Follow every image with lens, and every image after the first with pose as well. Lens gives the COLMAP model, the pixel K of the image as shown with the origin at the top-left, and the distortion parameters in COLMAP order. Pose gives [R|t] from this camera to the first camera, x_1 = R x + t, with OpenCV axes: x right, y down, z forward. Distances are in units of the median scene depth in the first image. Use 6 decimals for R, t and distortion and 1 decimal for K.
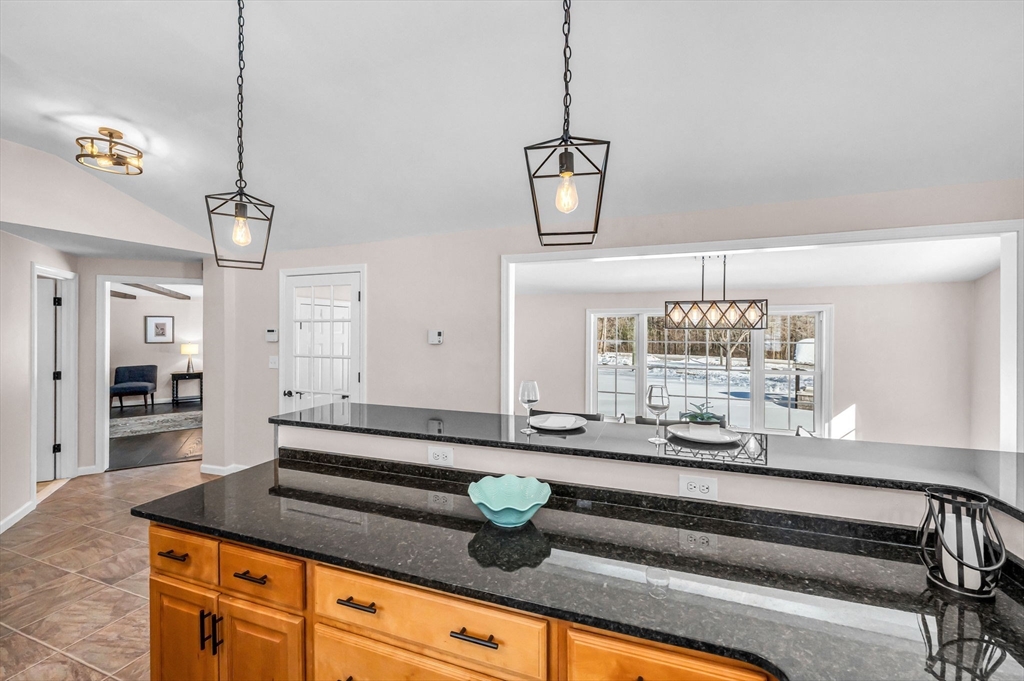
lens RADIAL K [[412.6, 0, 511.9], [0, 412.6, 330.4], [0, 0, 1]] dist [0.002112, 0.000063]
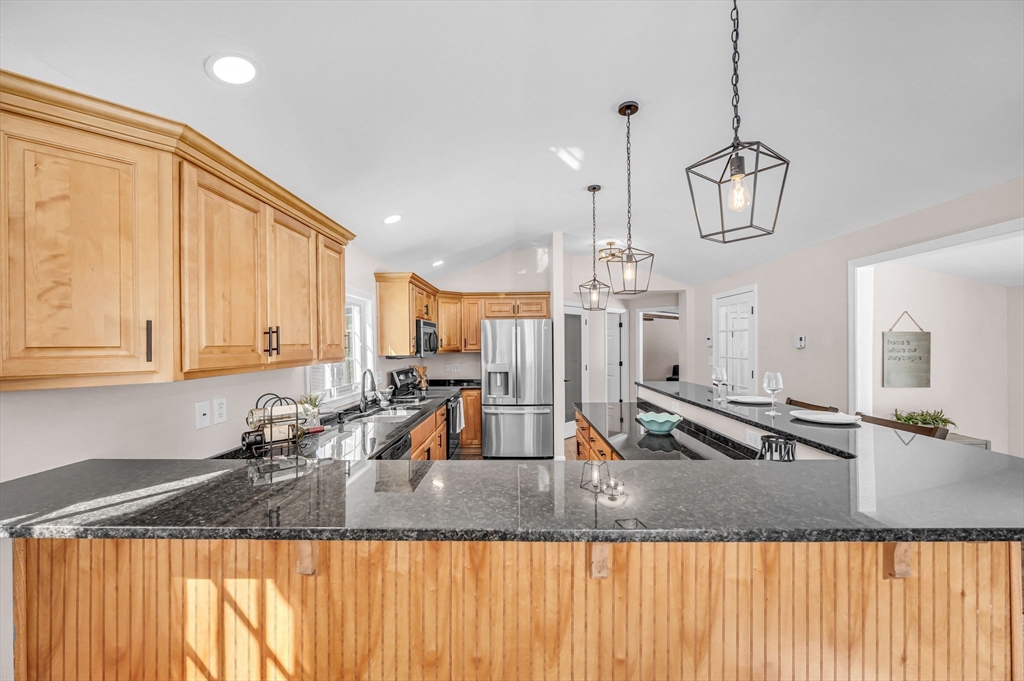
lens RADIAL K [[405.7, 0, 511.2], [0, 405.7, 345.1], [0, 0, 1]] dist [-0.001269, -0.000230]
pose [[0.320648, 0.000581, -0.947198, 0.615669], [0.005354, 0.999983, 0.002426, 0.018303], [0.947183, -0.005849, 0.320639, -0.098886]]
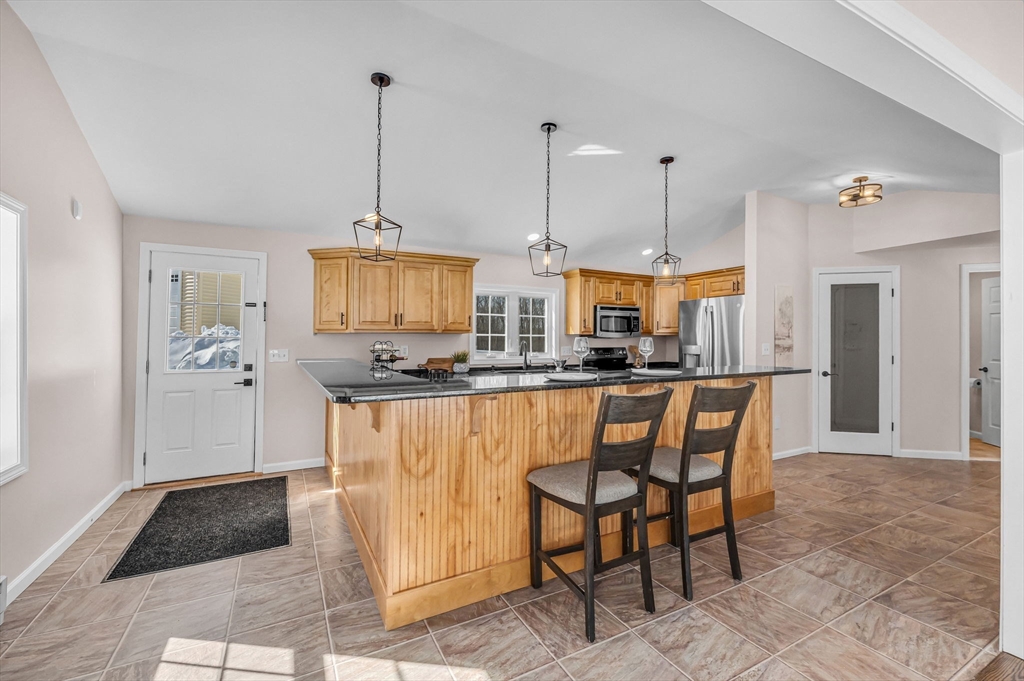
lens RADIAL K [[429.6, 0, 509.7], [0, 429.6, 335.4], [0, 0, 1]] dist [0.000343, -0.000070]
pose [[-0.665155, -0.007073, -0.746672, 0.754644], [-0.002624, 0.999971, -0.007136, 0.065425], [0.746701, -0.002787, -0.665154, 0.835501]]
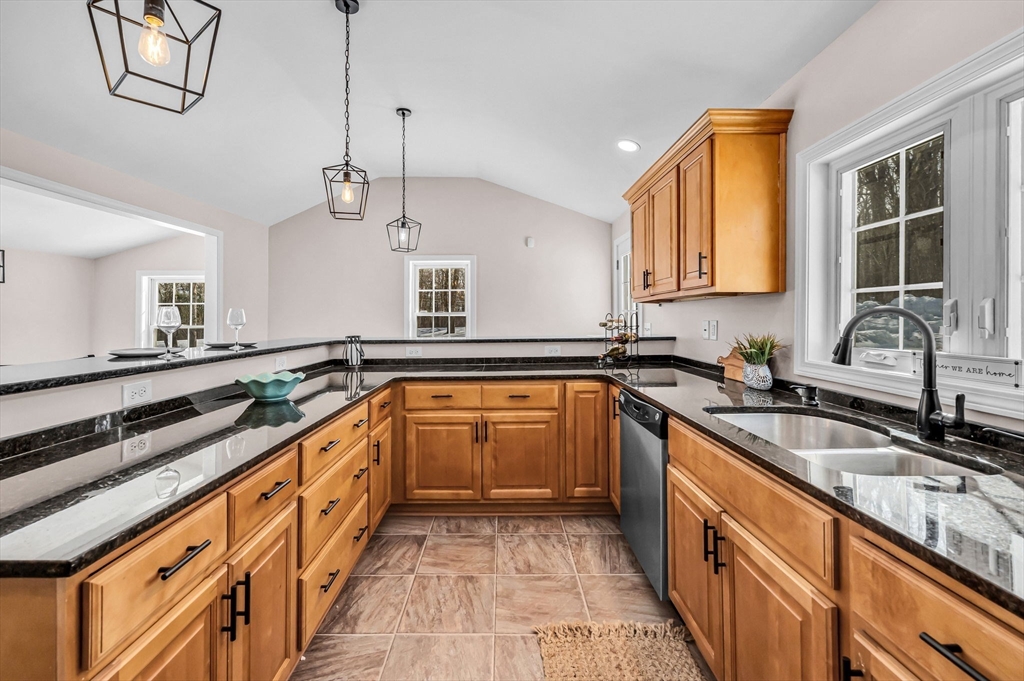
lens RADIAL K [[440.3, 0, 499.4], [0, 440.3, 310.9], [0, 0, 1]] dist [0.000746, 0.000191]
pose [[-0.335917, 0.018417, 0.941712, -0.620737], [0.011452, 0.999815, -0.015469, 0.079496], [-0.941822, 0.005588, -0.336065, 0.311796]]
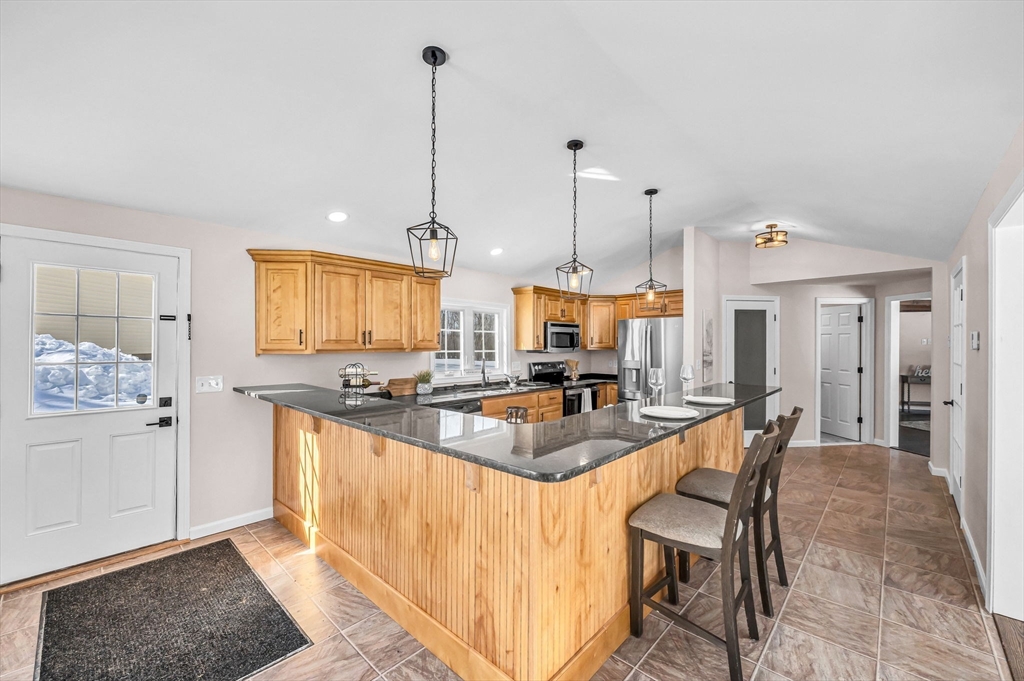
lens RADIAL K [[408.6, 0, 513.4], [0, 408.6, 346.7], [0, 0, 1]] dist [-0.000028, -0.000072]
pose [[-0.387991, 0.005201, -0.921648, 0.842238], [-0.004642, 0.999960, 0.007597, 0.025564], [0.921651, 0.007226, -0.387952, 0.510296]]
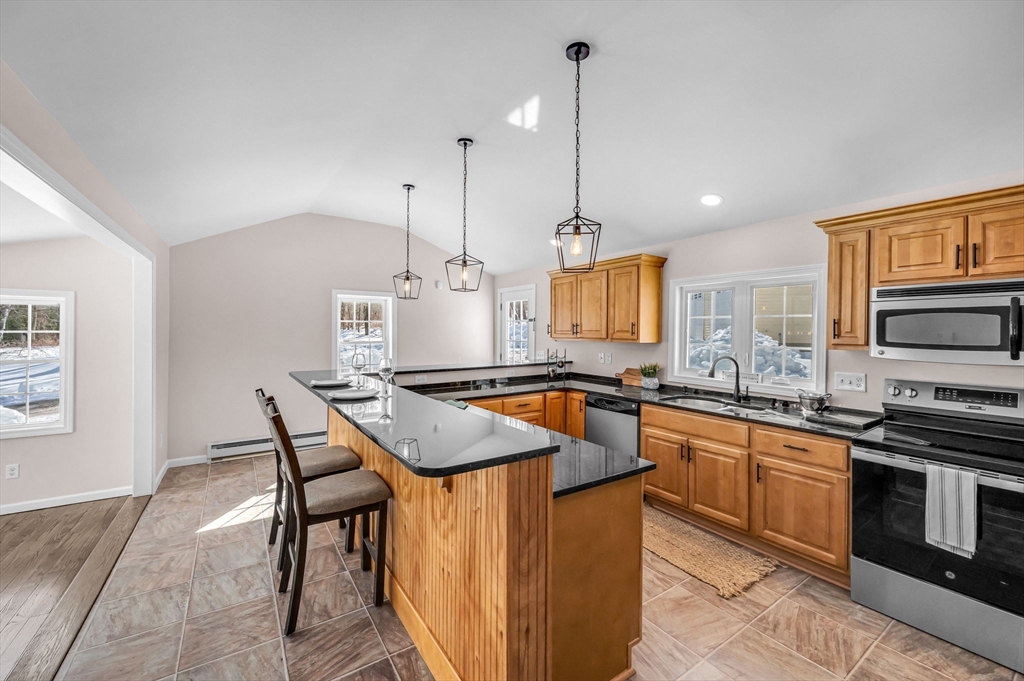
lens RADIAL K [[412.6, 0, 511.9], [0, 412.6, 330.4], [0, 0, 1]] dist [0.002112, 0.000063]
pose [[-0.811750, -0.004485, 0.583988, -0.538283], [-0.002910, 0.999989, 0.003634, 0.012932], [-0.583998, 0.001250, -0.811754, 0.938964]]
